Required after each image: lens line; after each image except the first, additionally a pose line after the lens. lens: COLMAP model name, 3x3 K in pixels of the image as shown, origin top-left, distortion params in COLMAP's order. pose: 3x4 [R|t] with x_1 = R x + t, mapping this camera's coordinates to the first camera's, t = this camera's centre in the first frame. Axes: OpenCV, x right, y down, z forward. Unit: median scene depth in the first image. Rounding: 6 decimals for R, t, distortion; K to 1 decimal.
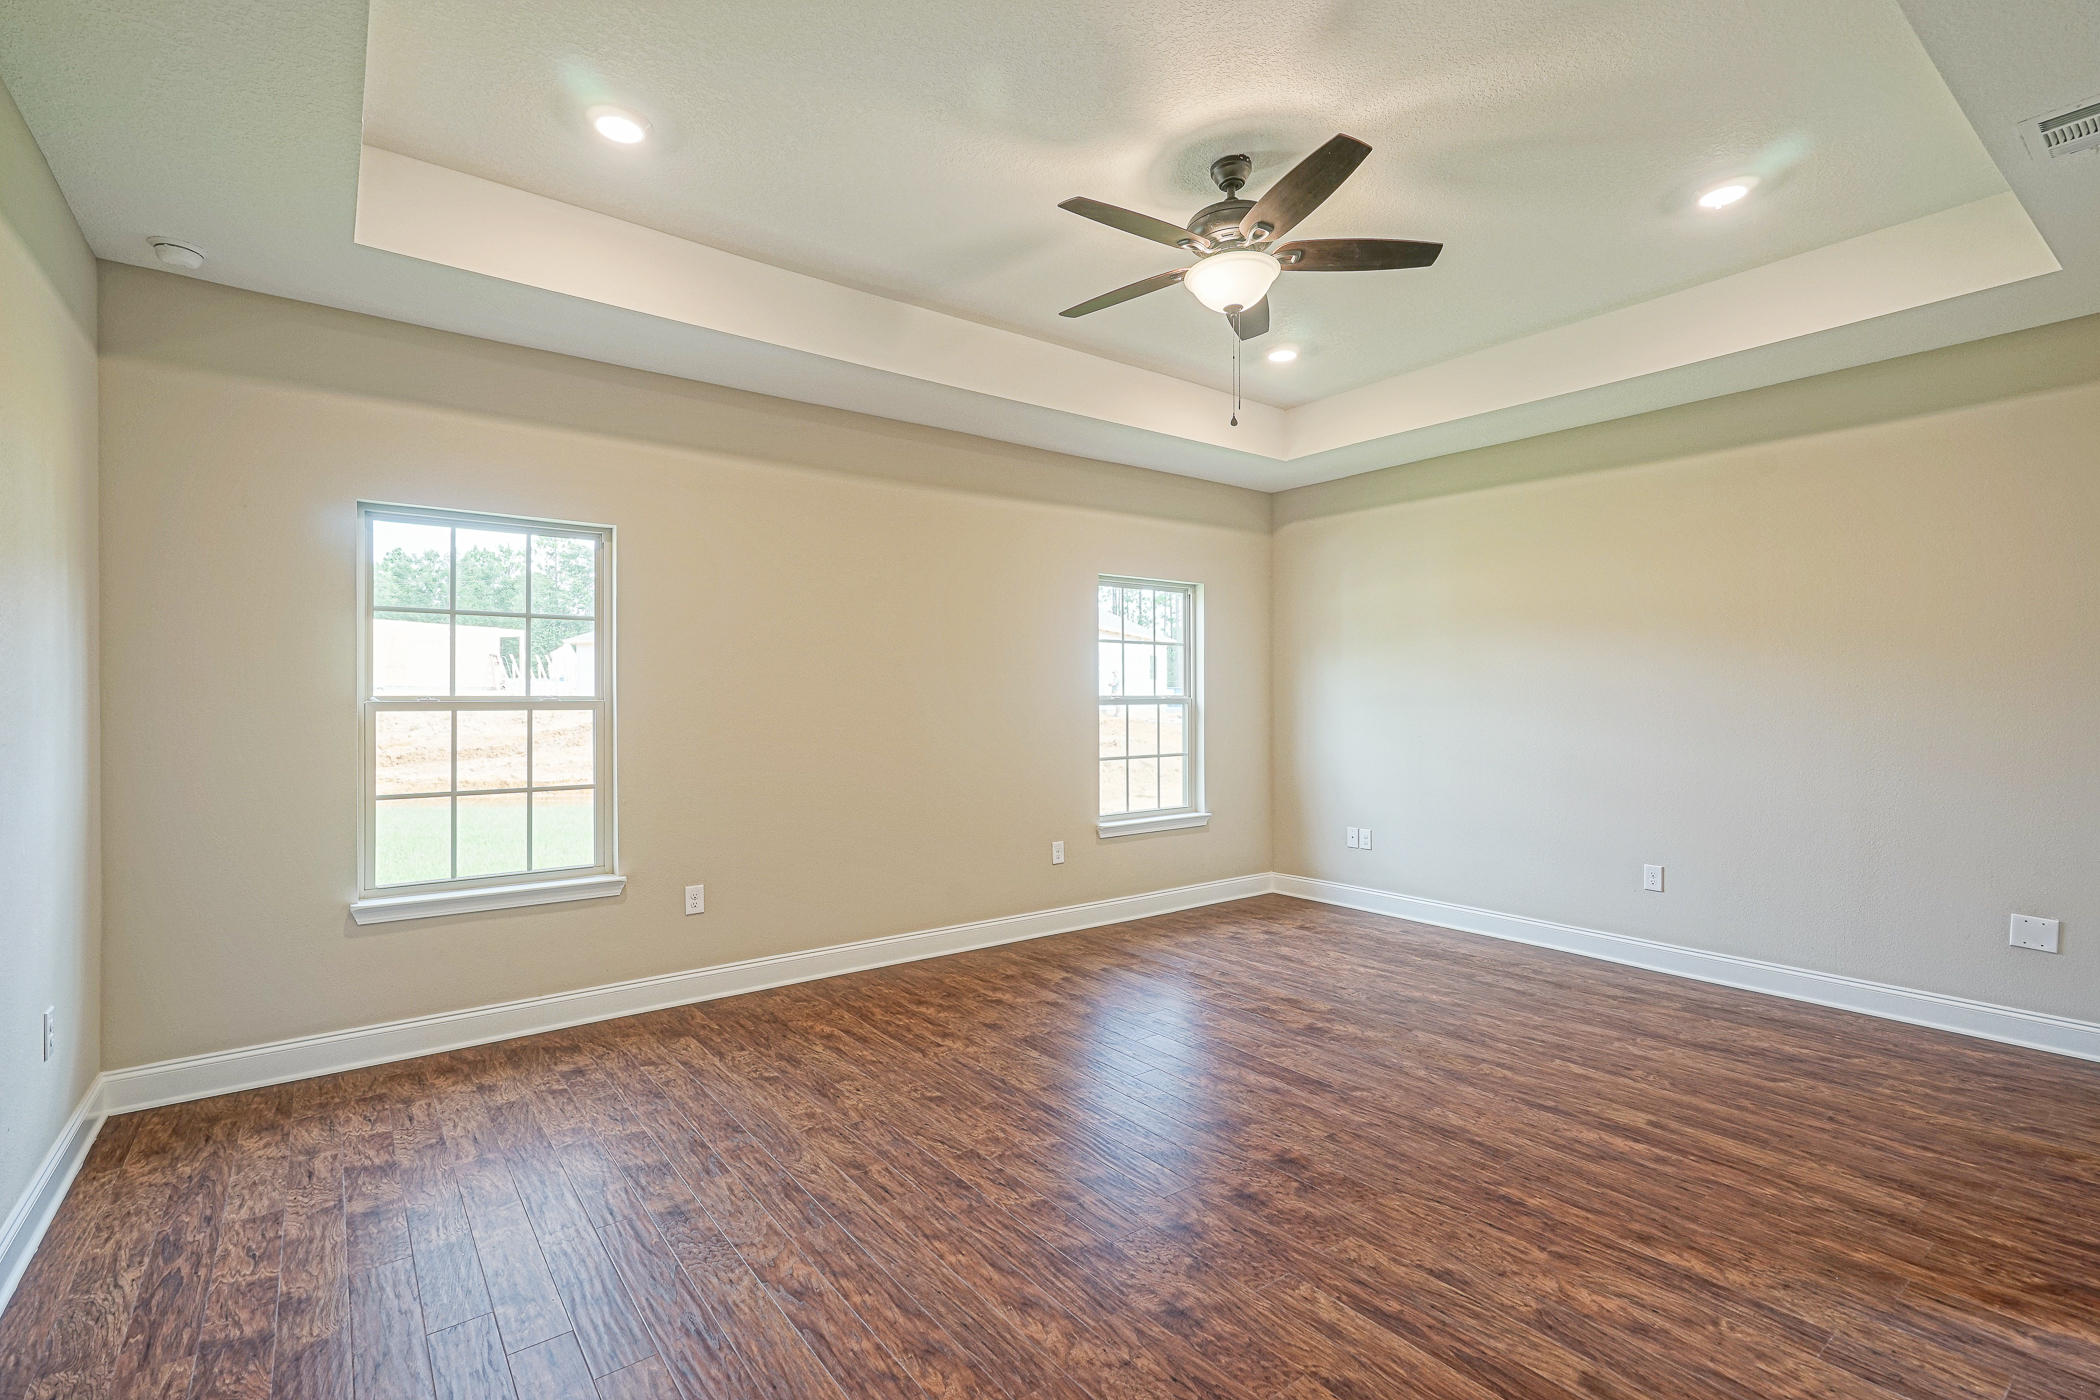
lens RADIAL K [[946.5, 0, 1045.2], [0, 946.5, 686.2], [0, 0, 1]] dist [0.000011, 0.008257]
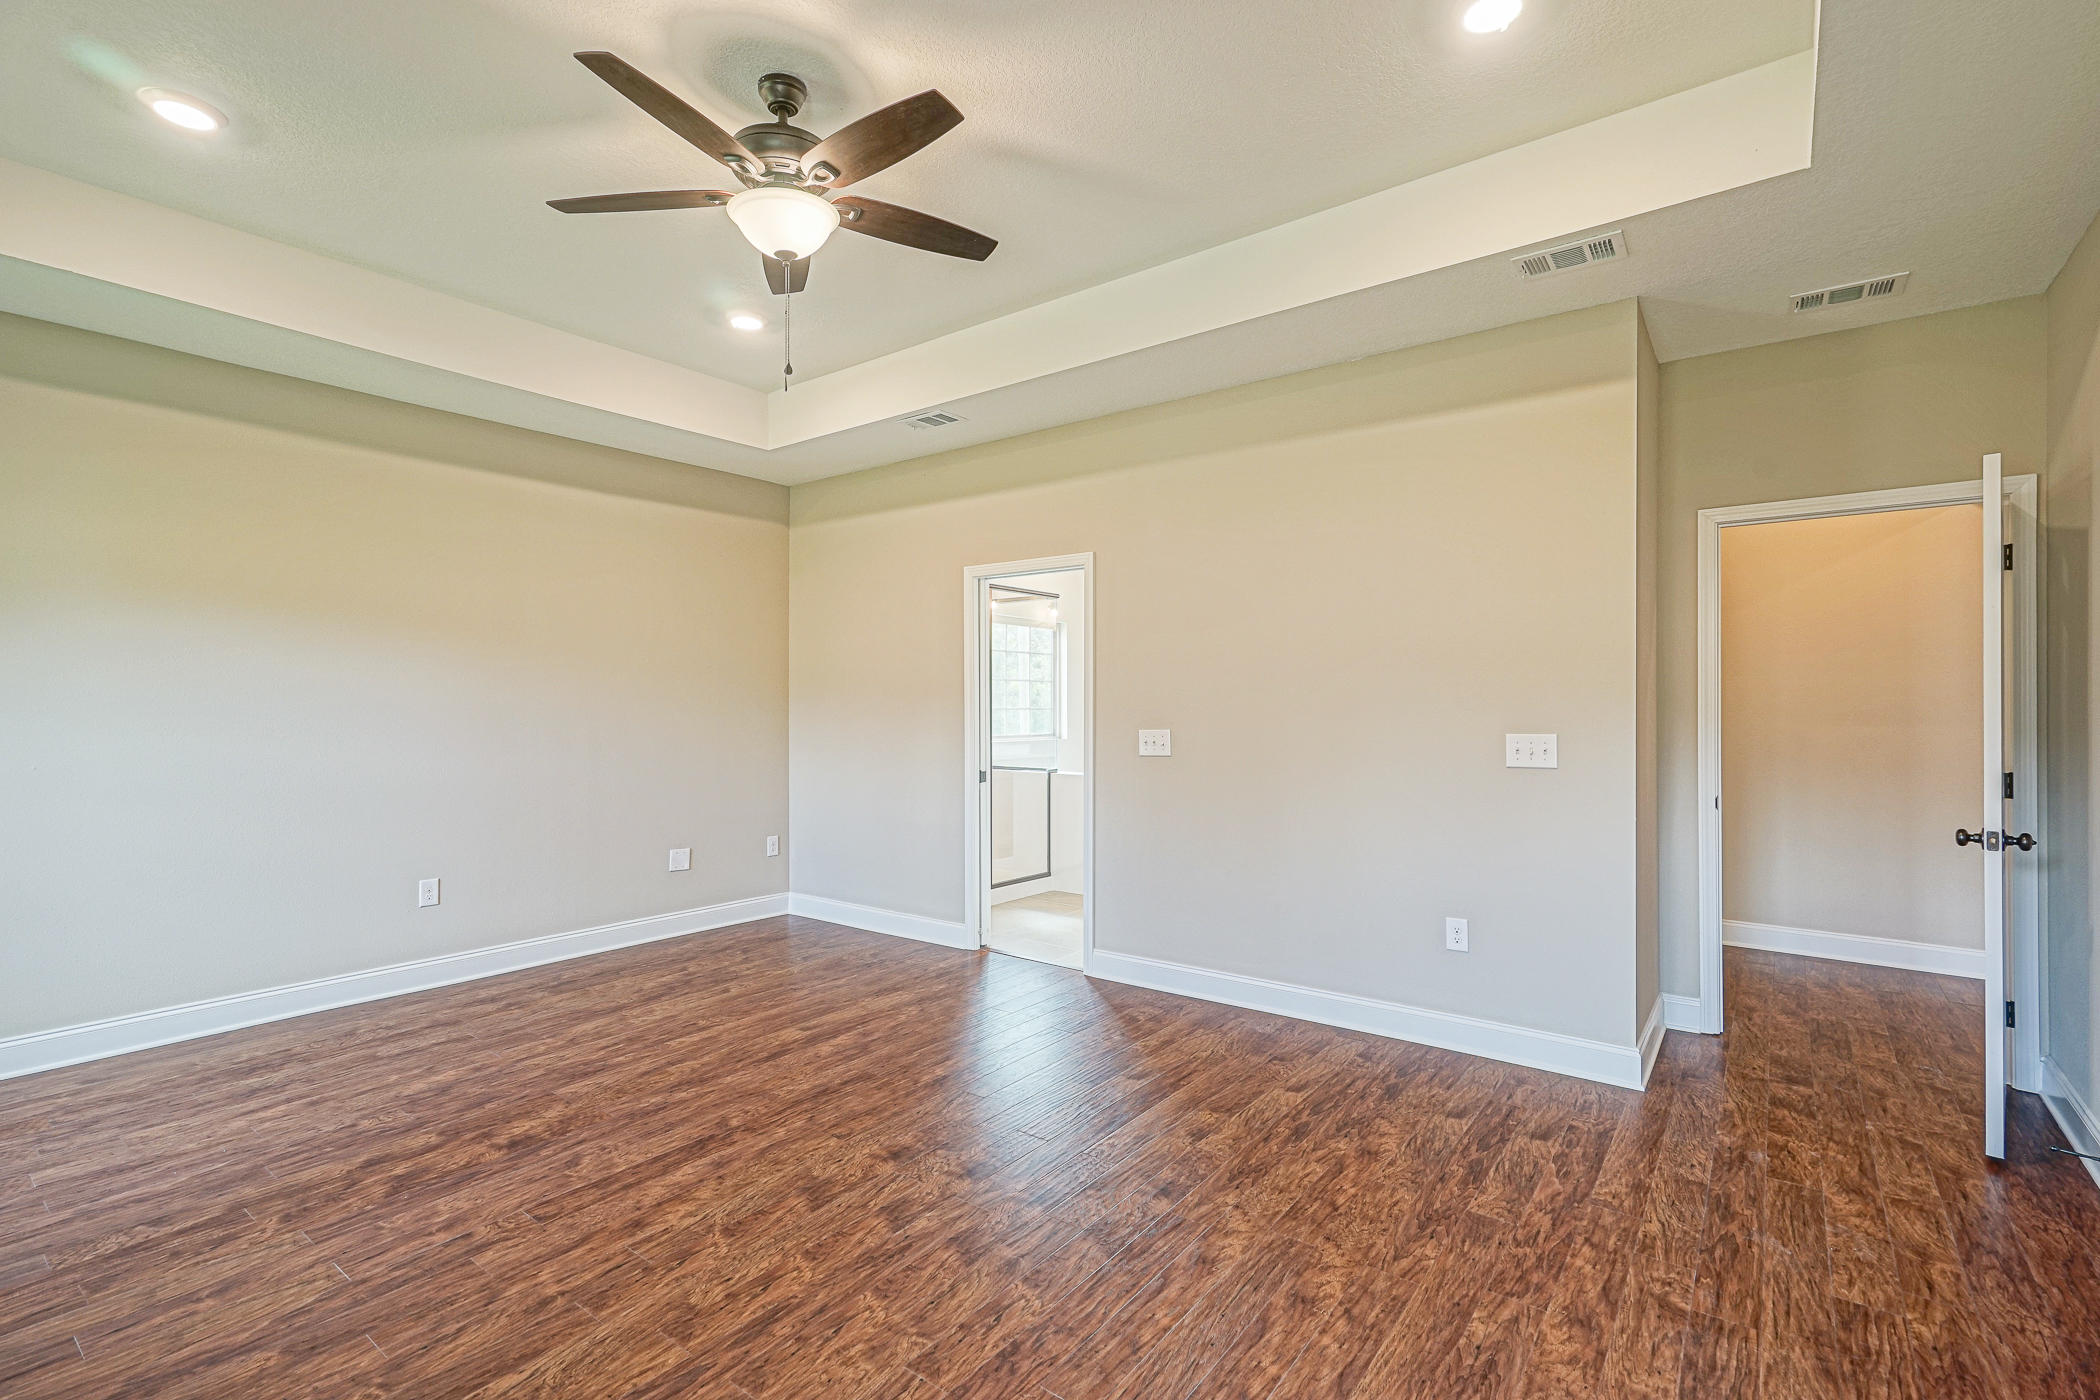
lens RADIAL K [[946.5, 0, 1045.3], [0, 946.5, 698.4], [0, 0, 1]] dist [0.000011, 0.008257]
pose [[-0.246643, 0.007707, 0.969076, -0.603454], [-0.009613, 0.999900, -0.010399, 0.010797], [-0.969059, -0.011881, -0.246545, 0.847013]]
